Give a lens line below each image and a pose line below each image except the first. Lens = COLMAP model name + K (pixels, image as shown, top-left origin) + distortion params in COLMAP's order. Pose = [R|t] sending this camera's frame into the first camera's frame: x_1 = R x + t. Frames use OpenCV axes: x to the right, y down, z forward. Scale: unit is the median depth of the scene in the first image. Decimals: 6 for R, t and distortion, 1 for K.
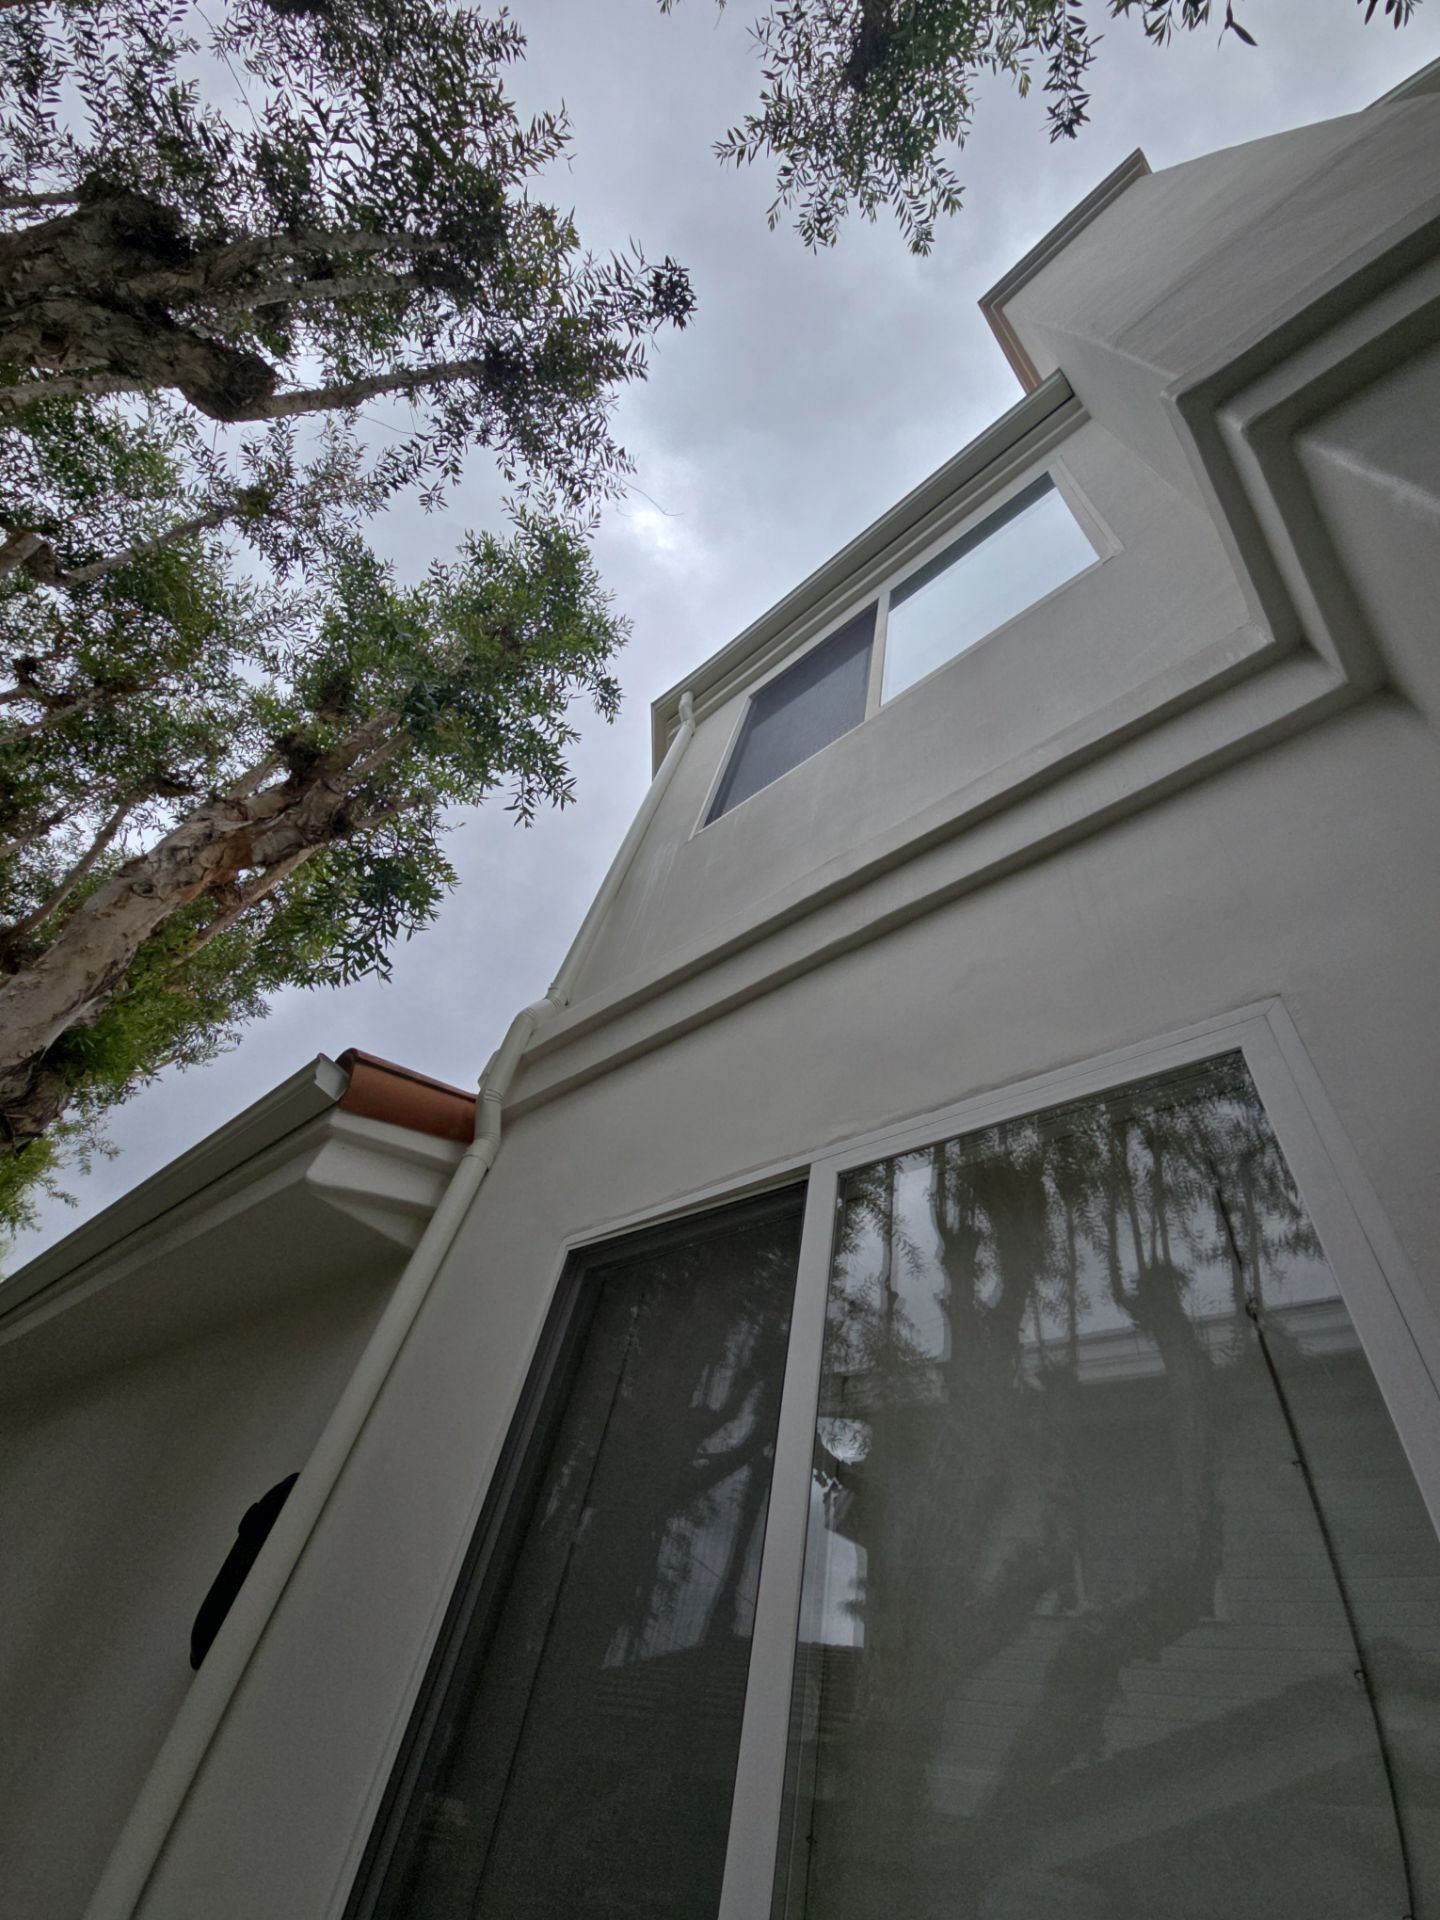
lens RADIAL K [[789.4, 0, 720.0], [0, 789.4, 960.0], [0, 0, 1]] dist [-0.000477, -0.000530]
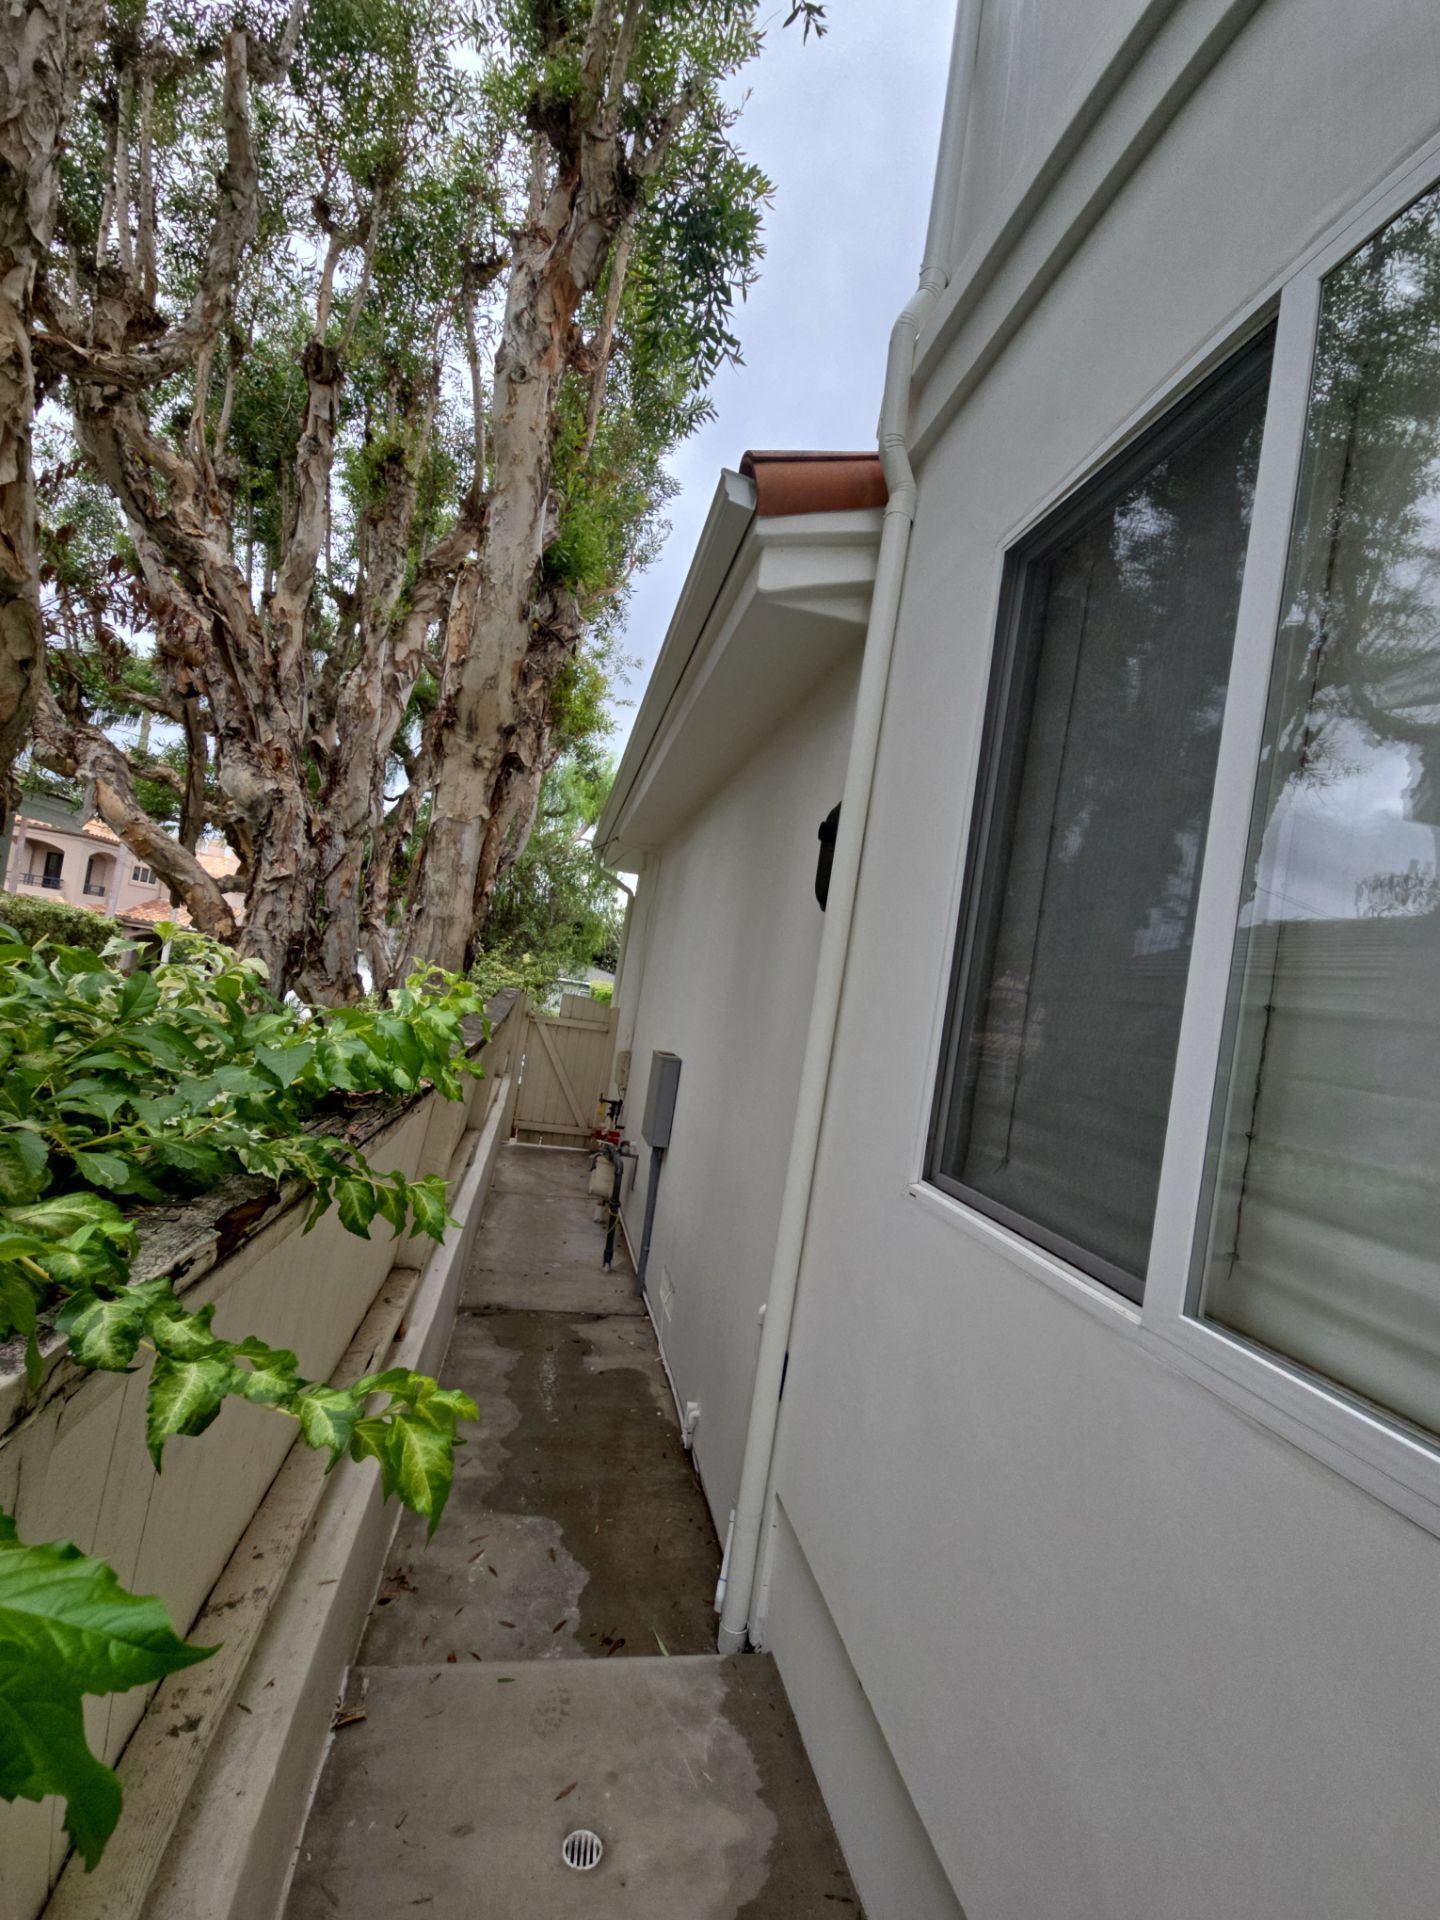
lens RADIAL K [[766.5, 0, 720.0], [0, 766.5, 960.0], [0, 0, 1]] dist [0.020783, -0.013353]
pose [[0.807552, -0.078634, -0.584531, 0.034607], [0.441503, 0.737733, 0.510710, 0.069025], [0.391069, -0.670497, 0.630475, -0.075158]]
